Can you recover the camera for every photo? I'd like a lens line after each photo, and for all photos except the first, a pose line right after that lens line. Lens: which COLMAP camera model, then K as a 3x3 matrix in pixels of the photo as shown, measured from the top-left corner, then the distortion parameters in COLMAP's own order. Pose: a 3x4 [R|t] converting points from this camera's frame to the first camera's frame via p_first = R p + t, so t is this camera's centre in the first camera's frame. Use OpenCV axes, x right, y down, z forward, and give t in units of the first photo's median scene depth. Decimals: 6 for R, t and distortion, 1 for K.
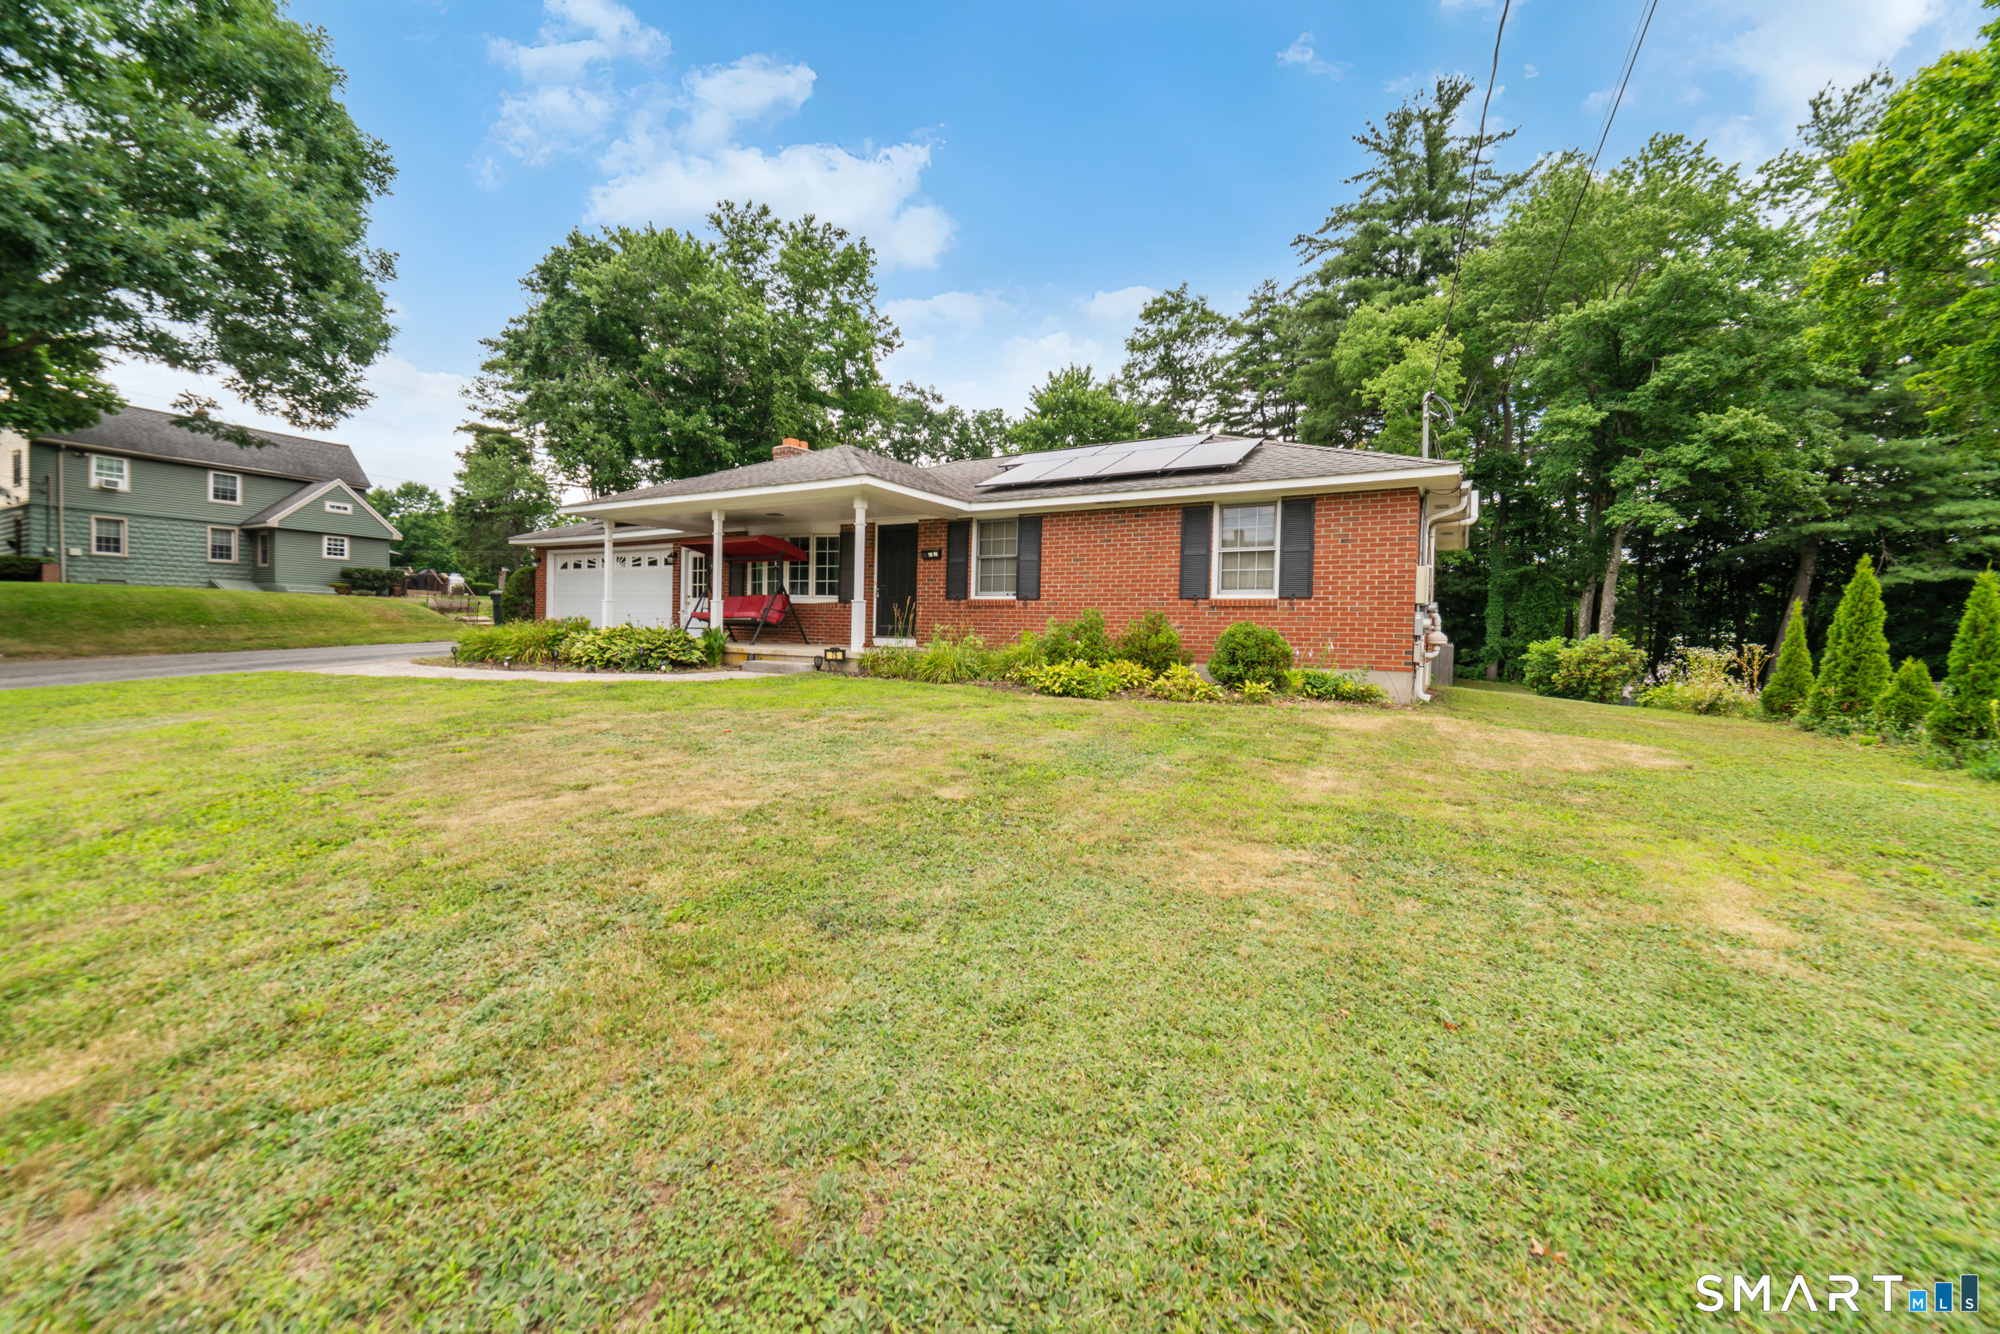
lens RADIAL K [[789.5, 0, 997.1], [0, 789.5, 648.9], [0, 0, 1]] dist [0.018392, -0.000520]
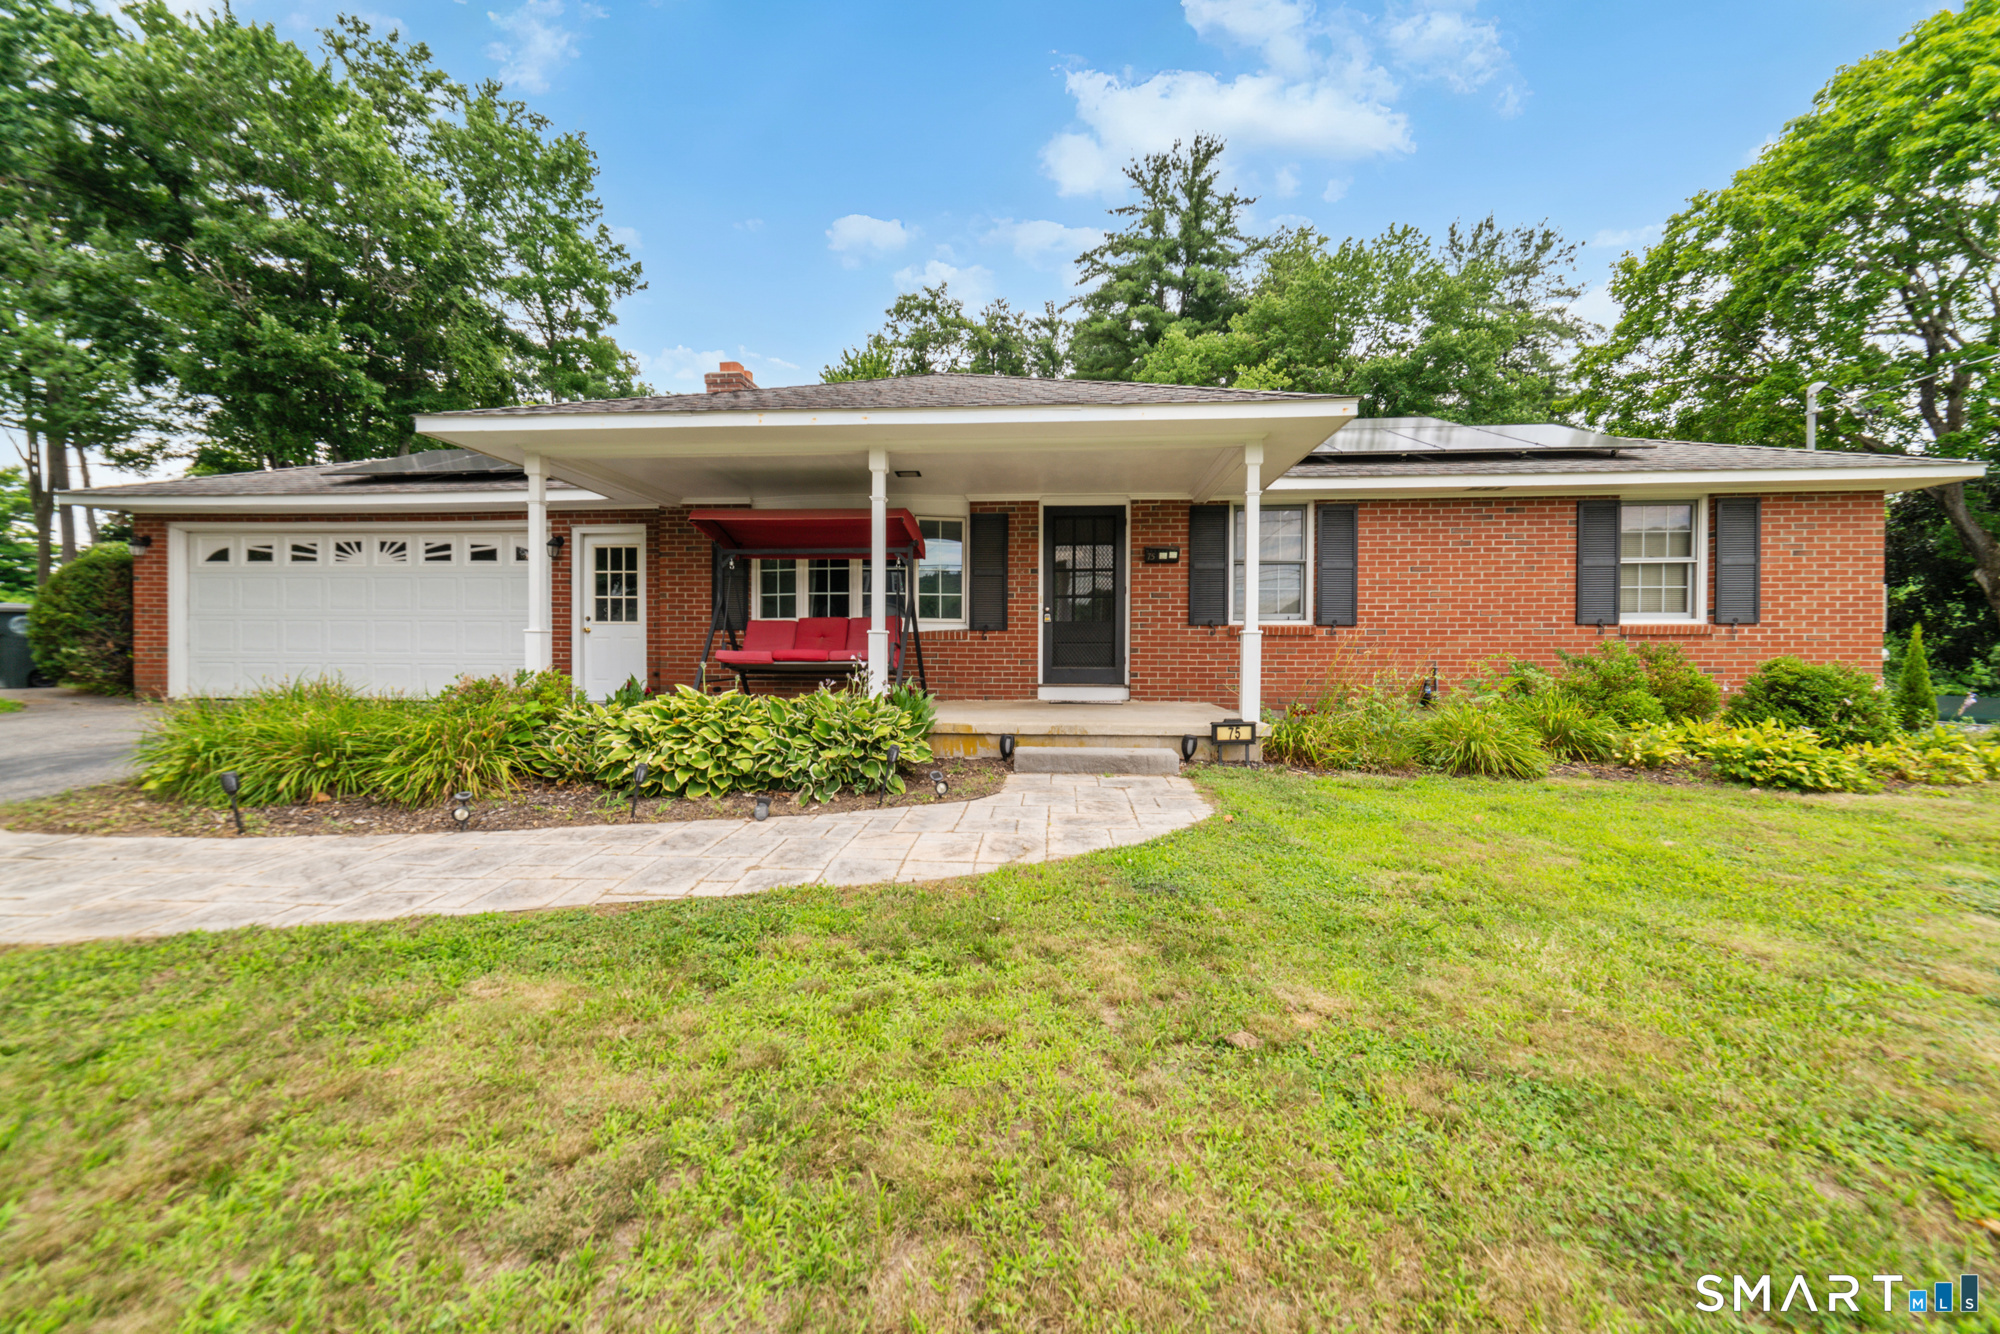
lens RADIAL K [[789.5, 0, 997.1], [0, 789.5, 648.9], [0, 0, 1]] dist [0.018392, -0.000520]
pose [[0.893969, -0.018087, 0.447763, -0.360651], [0.026690, 0.999560, -0.012911, -0.028529], [-0.447333, 0.023493, 0.894059, 0.357875]]
